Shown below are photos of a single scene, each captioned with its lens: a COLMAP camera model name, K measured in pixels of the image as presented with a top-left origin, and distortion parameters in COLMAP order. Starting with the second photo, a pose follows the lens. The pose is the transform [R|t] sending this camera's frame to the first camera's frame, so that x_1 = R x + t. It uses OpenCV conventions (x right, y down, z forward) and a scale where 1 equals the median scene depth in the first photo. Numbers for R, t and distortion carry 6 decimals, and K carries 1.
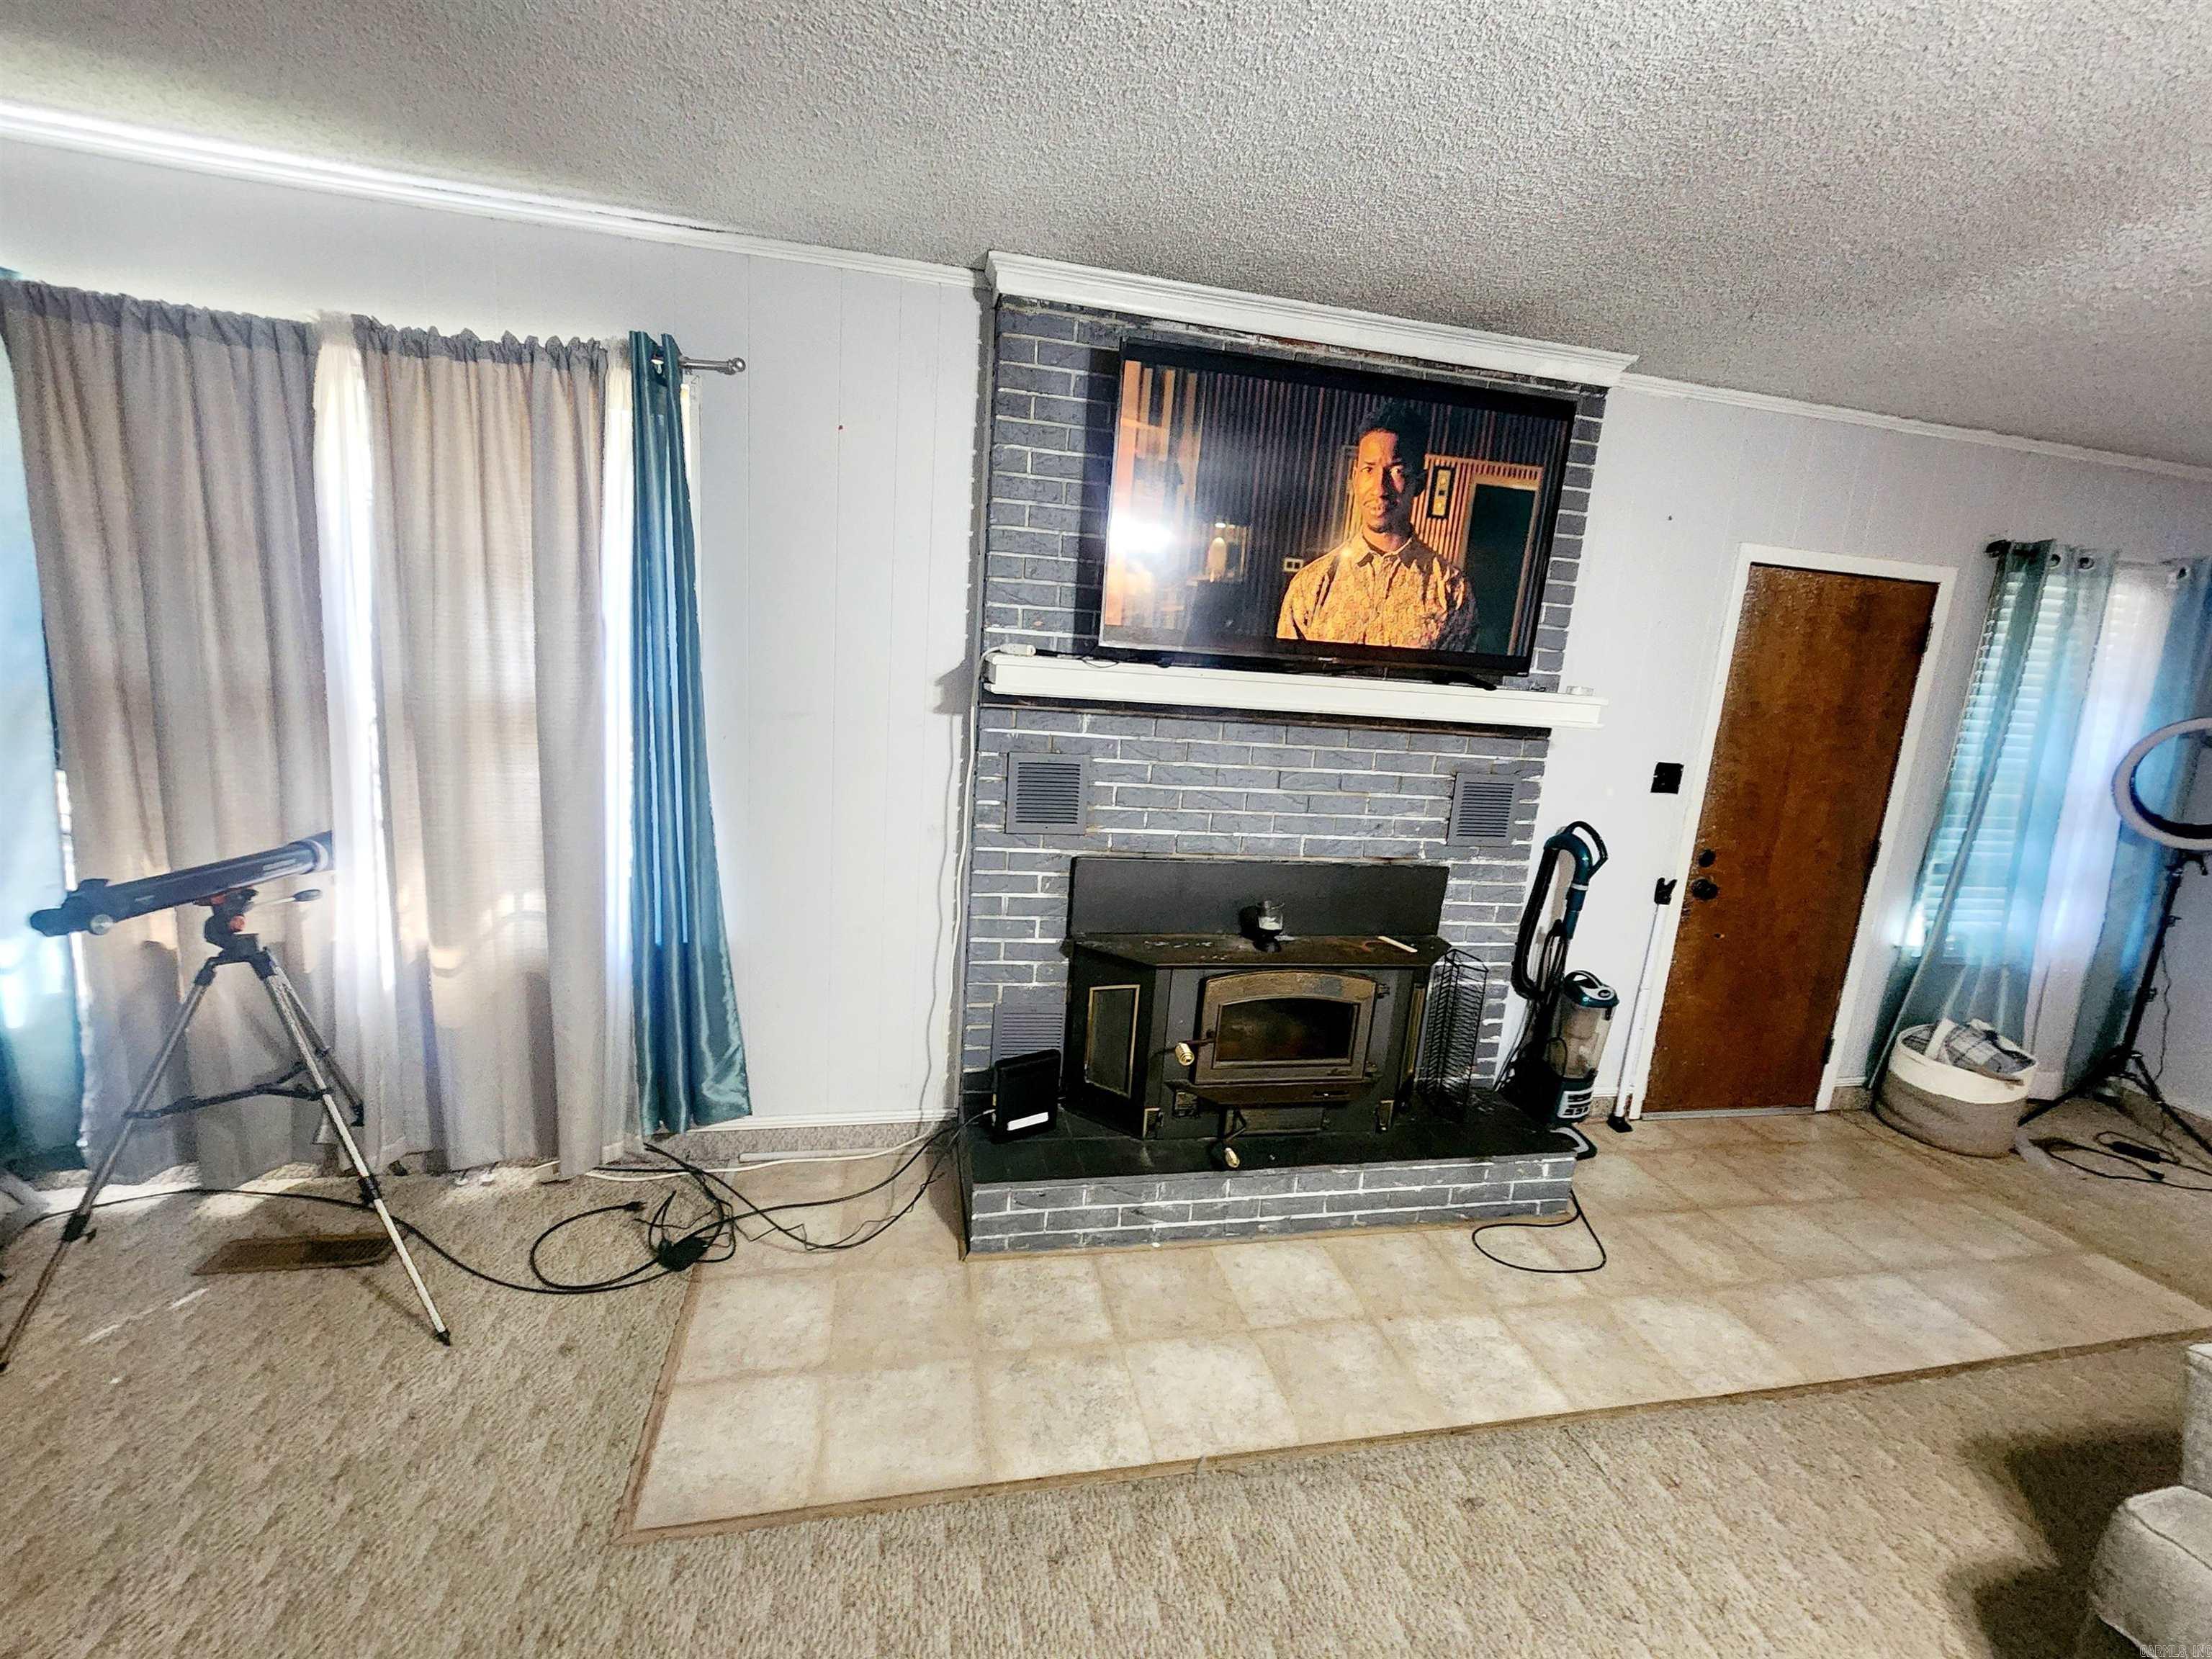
lens RADIAL K [[915.9, 0, 1093.8], [0, 915.9, 825.5], [0, 0, 1]] dist [0.007175, -0.003310]
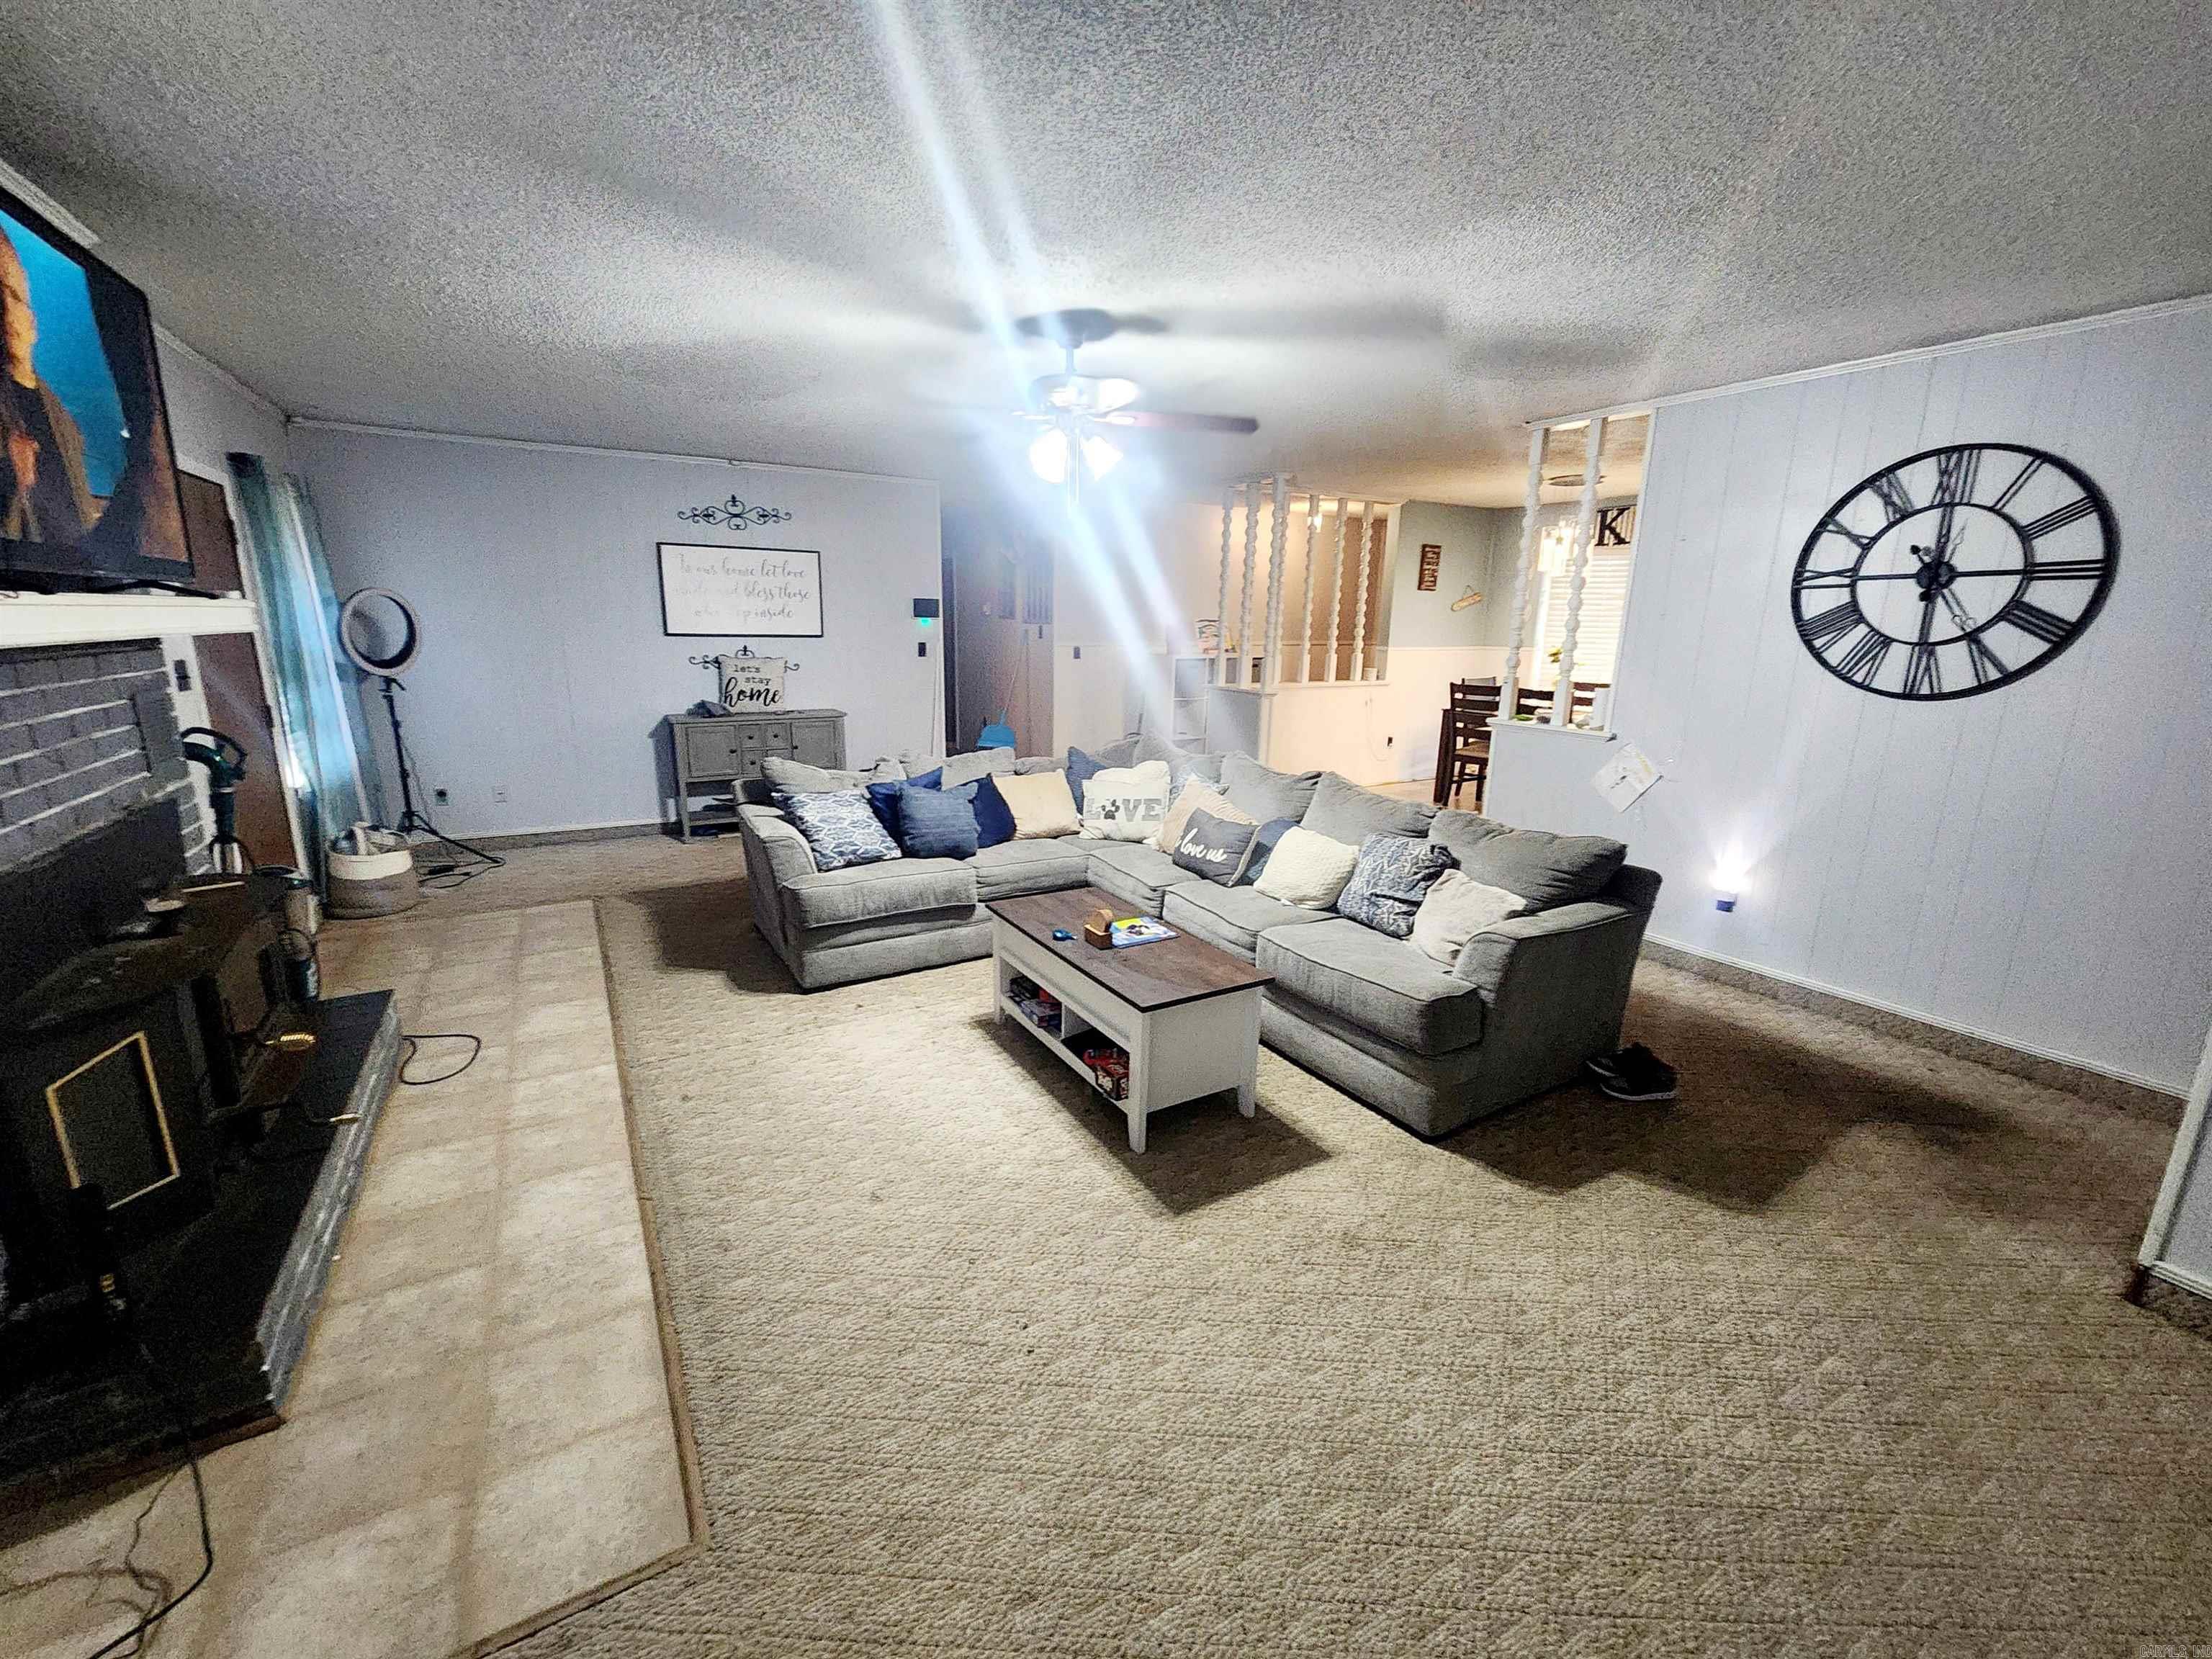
lens RADIAL K [[915.9, 0, 1093.8], [0, 915.9, 825.5], [0, 0, 1]] dist [0.007175, -0.003310]
pose [[-0.320760, -0.281081, 0.904492, -0.893254], [0.140058, 0.930378, 0.338793, -0.133681], [-0.936748, 0.235353, -0.259060, 0.472936]]
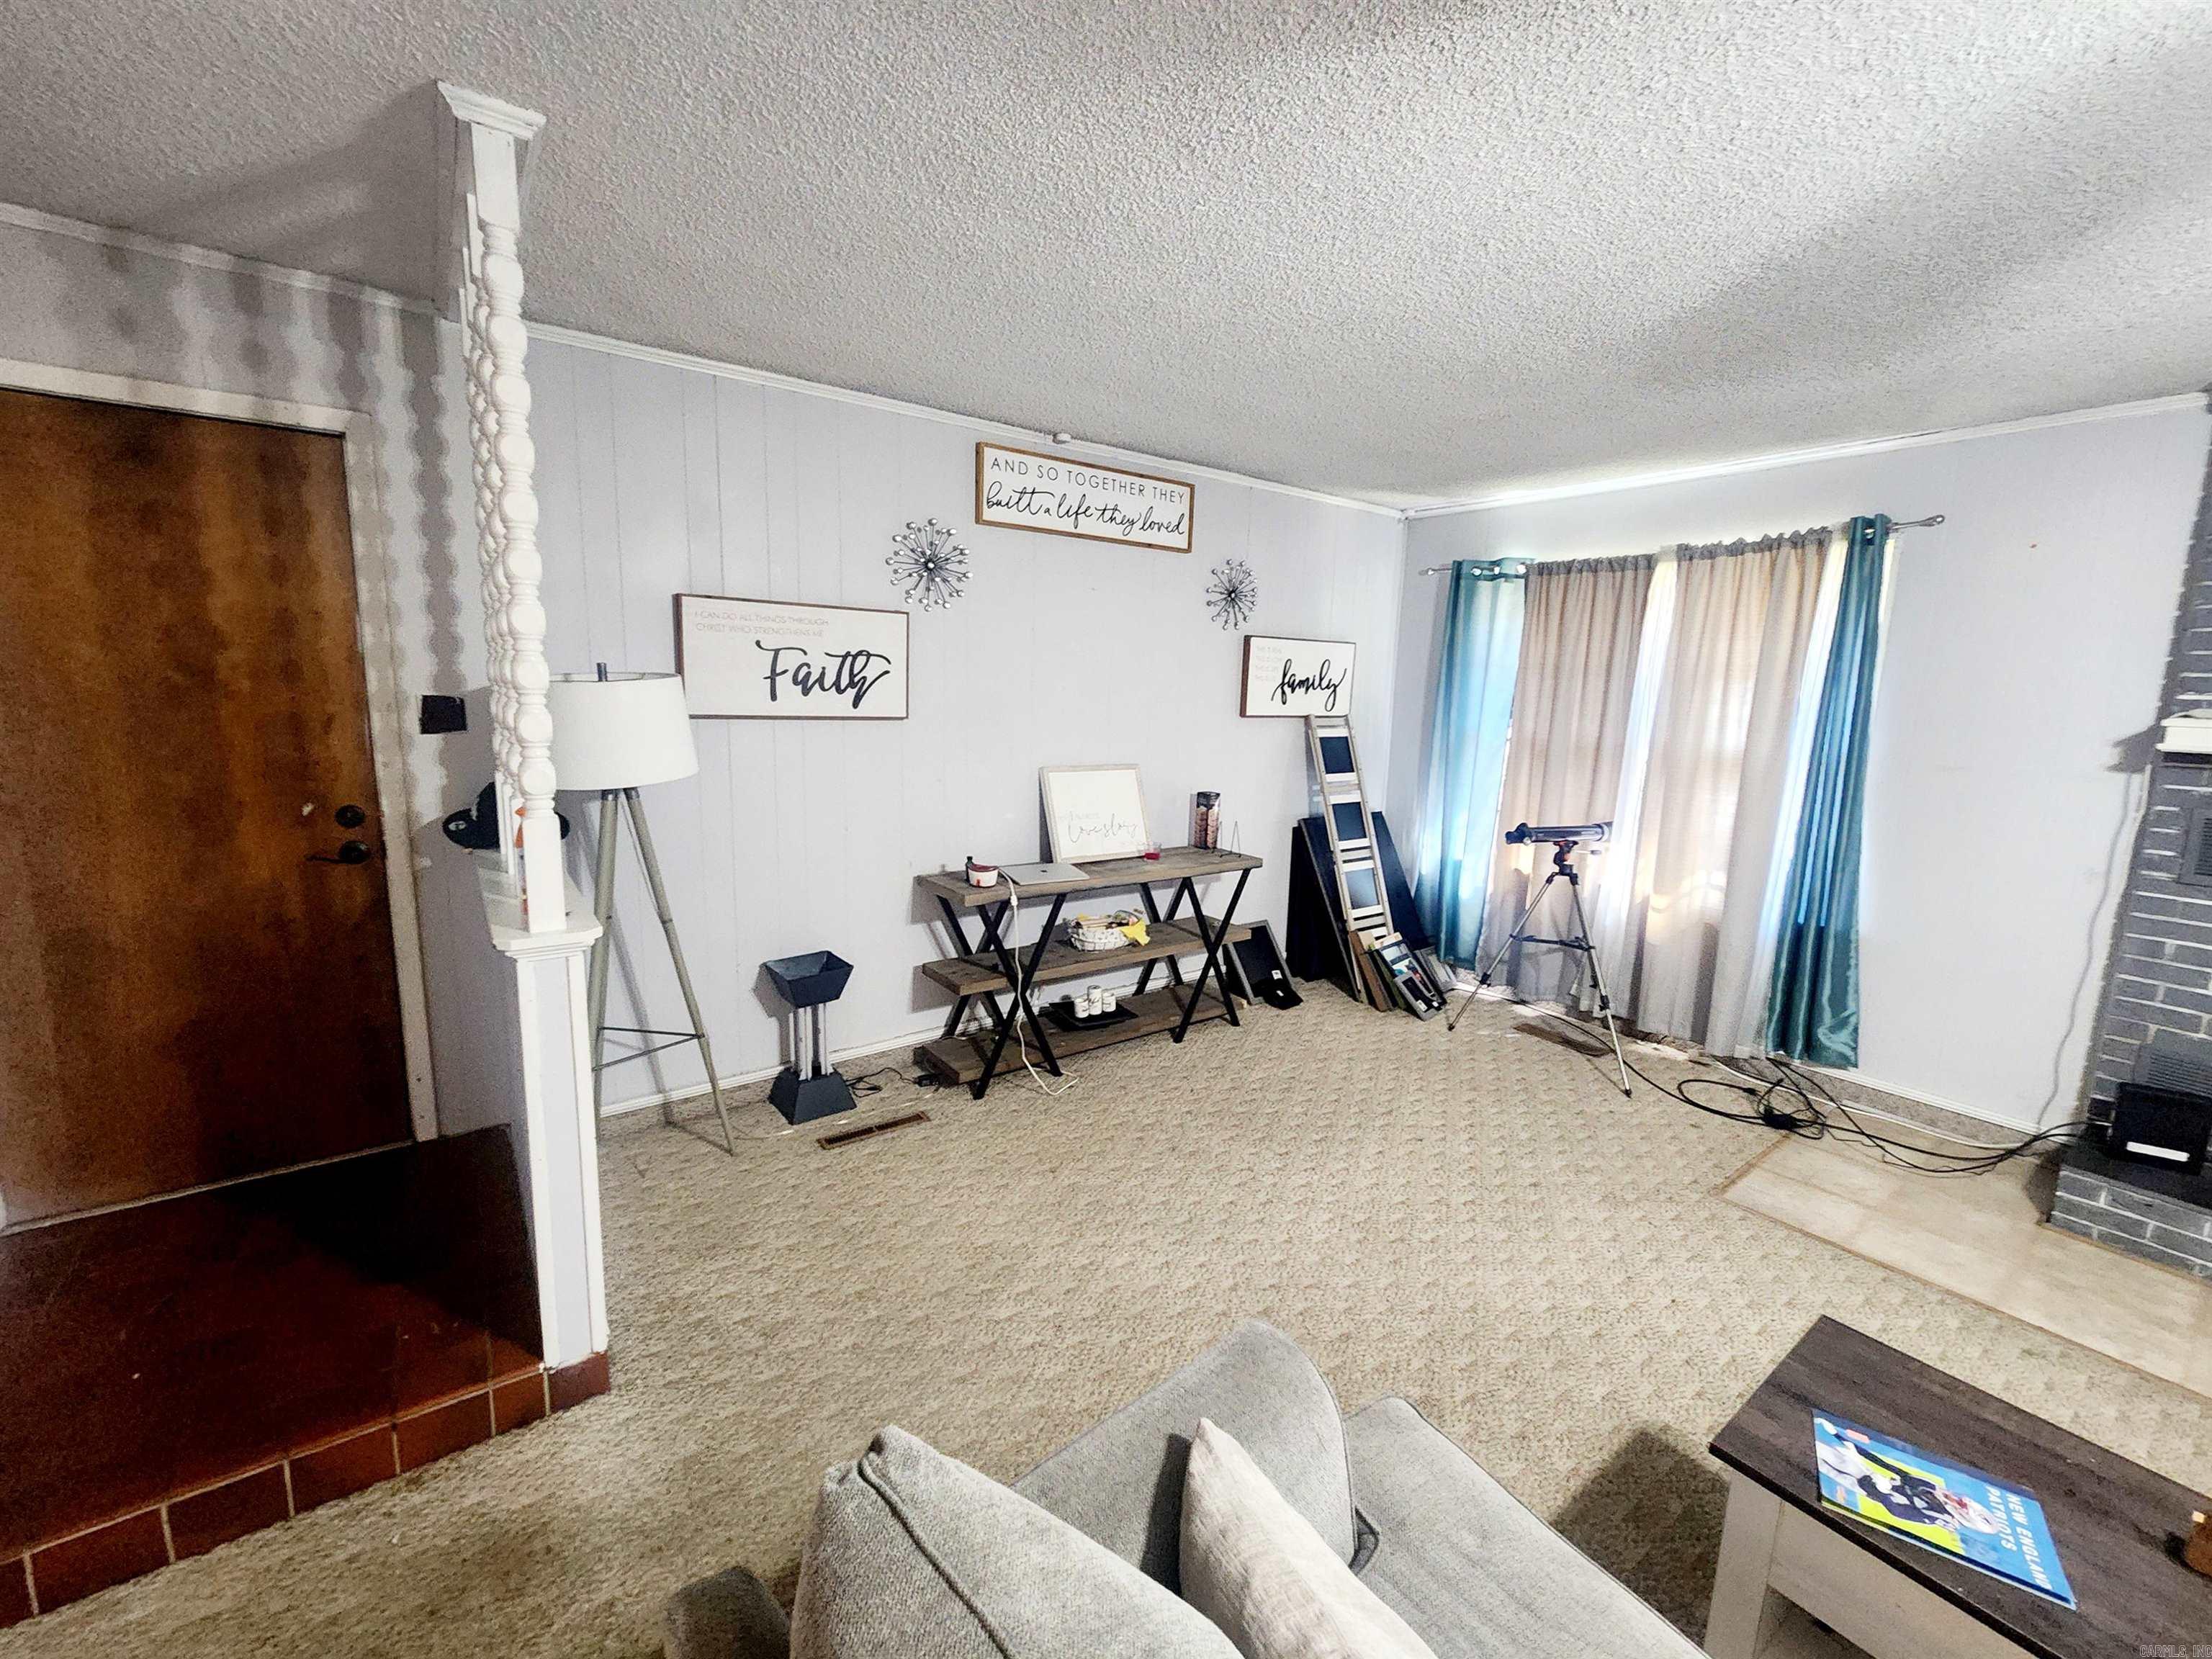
lens RADIAL K [[915.9, 0, 1093.8], [0, 915.9, 825.5], [0, 0, 1]] dist [0.007175, -0.003310]
pose [[0.410761, 0.083077, -0.907950, 0.392979], [-0.171109, 0.985170, 0.012732, 0.162333], [0.895543, 0.150129, 0.418885, -0.666744]]
